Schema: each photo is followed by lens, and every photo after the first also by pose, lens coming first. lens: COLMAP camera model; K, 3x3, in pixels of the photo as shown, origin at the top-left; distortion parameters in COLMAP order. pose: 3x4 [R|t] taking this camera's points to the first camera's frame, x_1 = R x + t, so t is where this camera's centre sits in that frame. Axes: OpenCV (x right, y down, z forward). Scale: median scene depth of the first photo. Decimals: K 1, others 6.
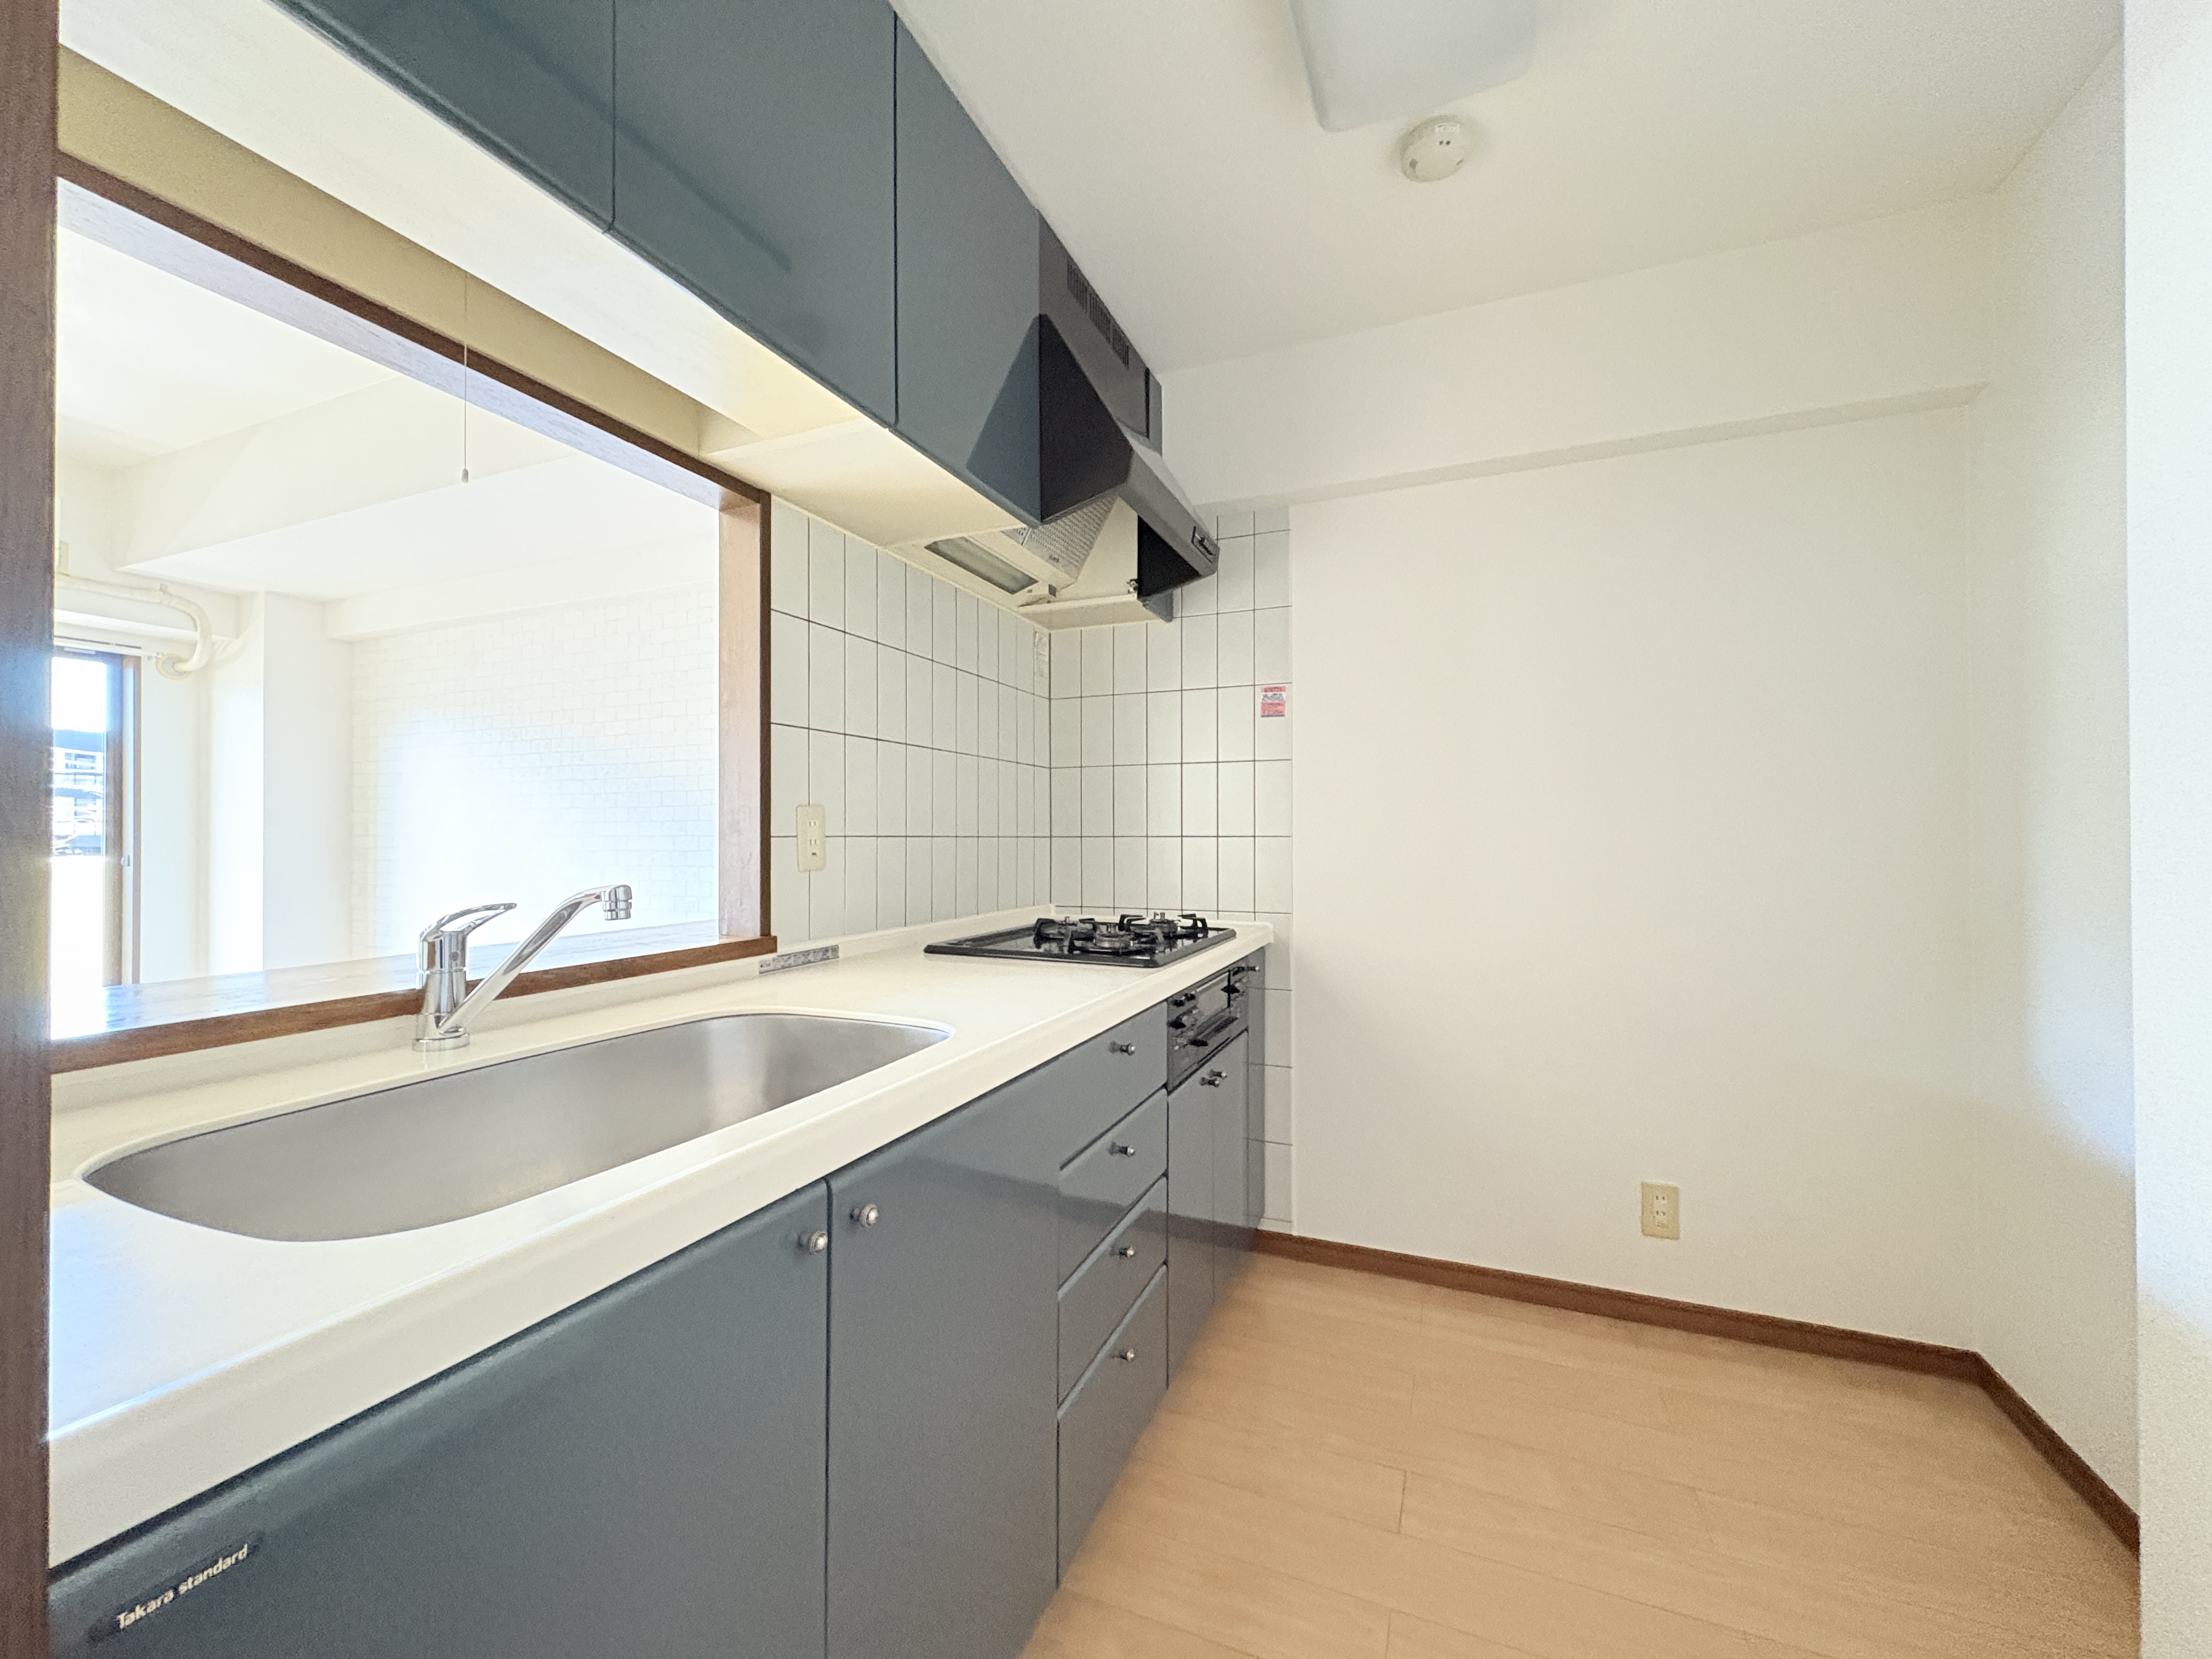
lens RADIAL K [[878.7, 0, 1106.0], [0, 878.7, 829.5], [0, 0, 1]] dist [-0.001819, 0.000163]
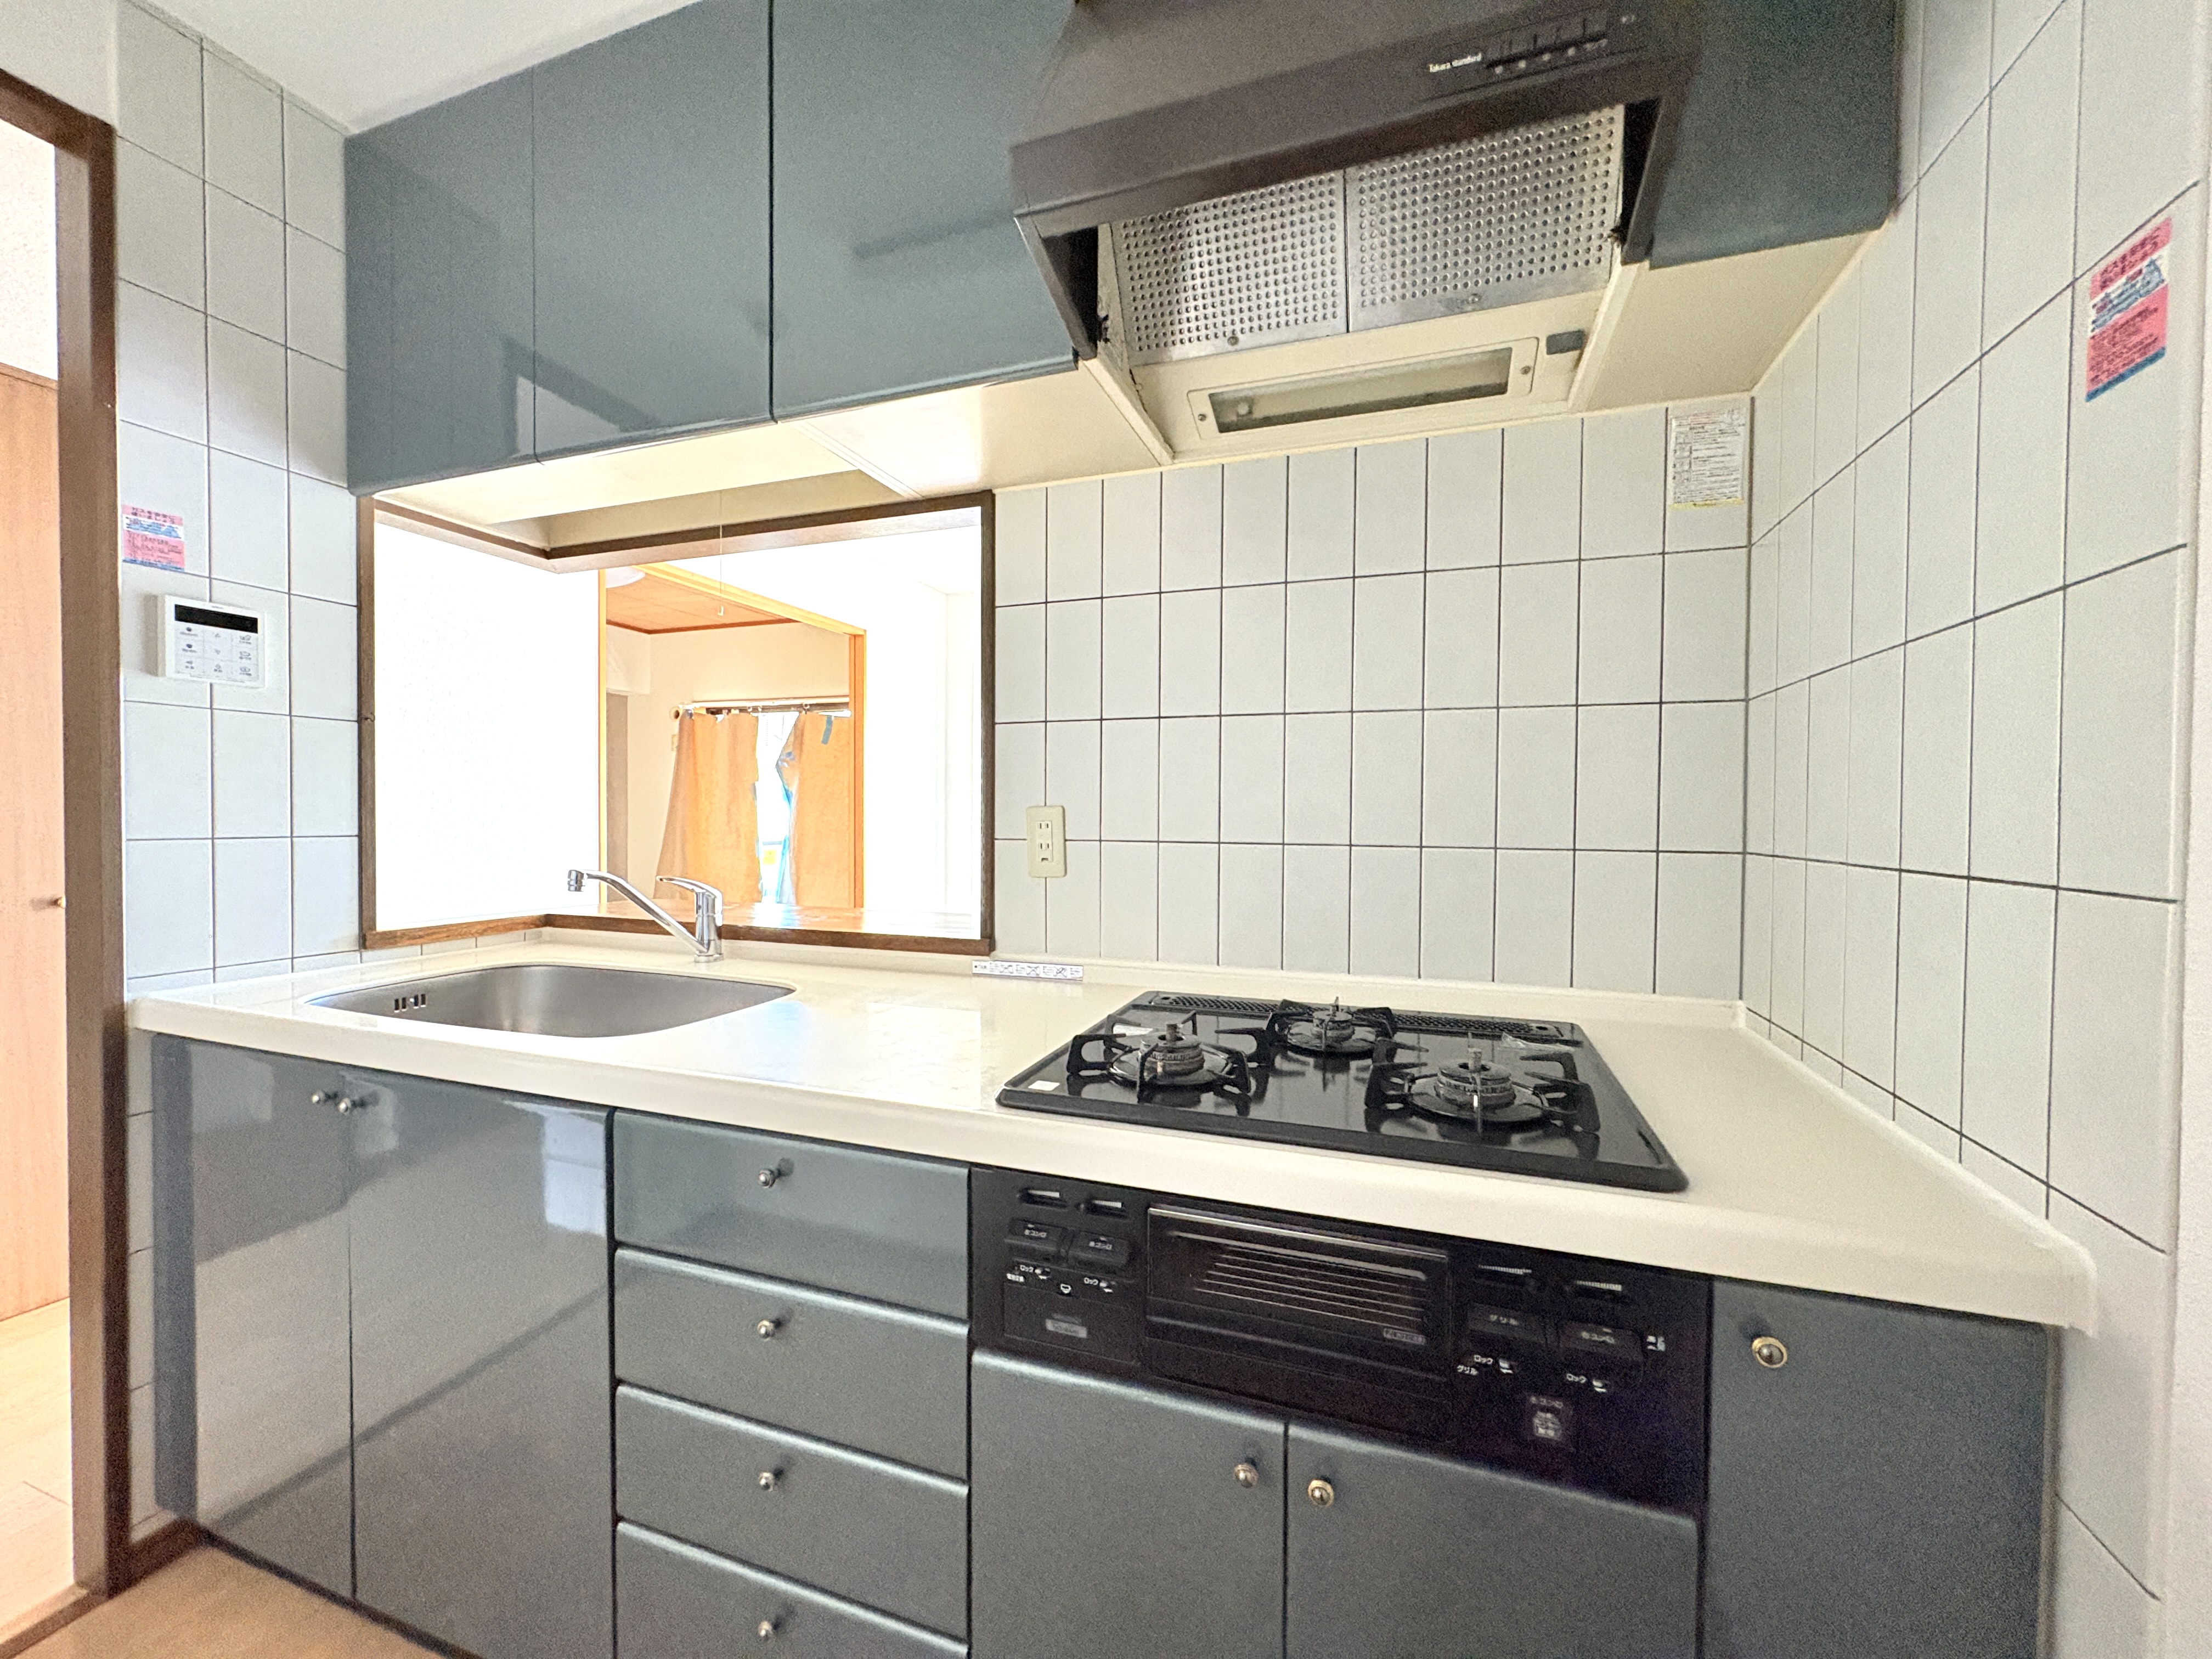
lens RADIAL K [[878.7, 0, 1106.0], [0, 878.7, 829.5], [0, 0, 1]] dist [-0.001819, 0.000163]
pose [[0.058452, 0.011392, -0.998225, 0.494860], [0.000752, 0.999934, 0.011455, -0.011972], [0.998290, -0.001420, 0.058440, 0.854901]]
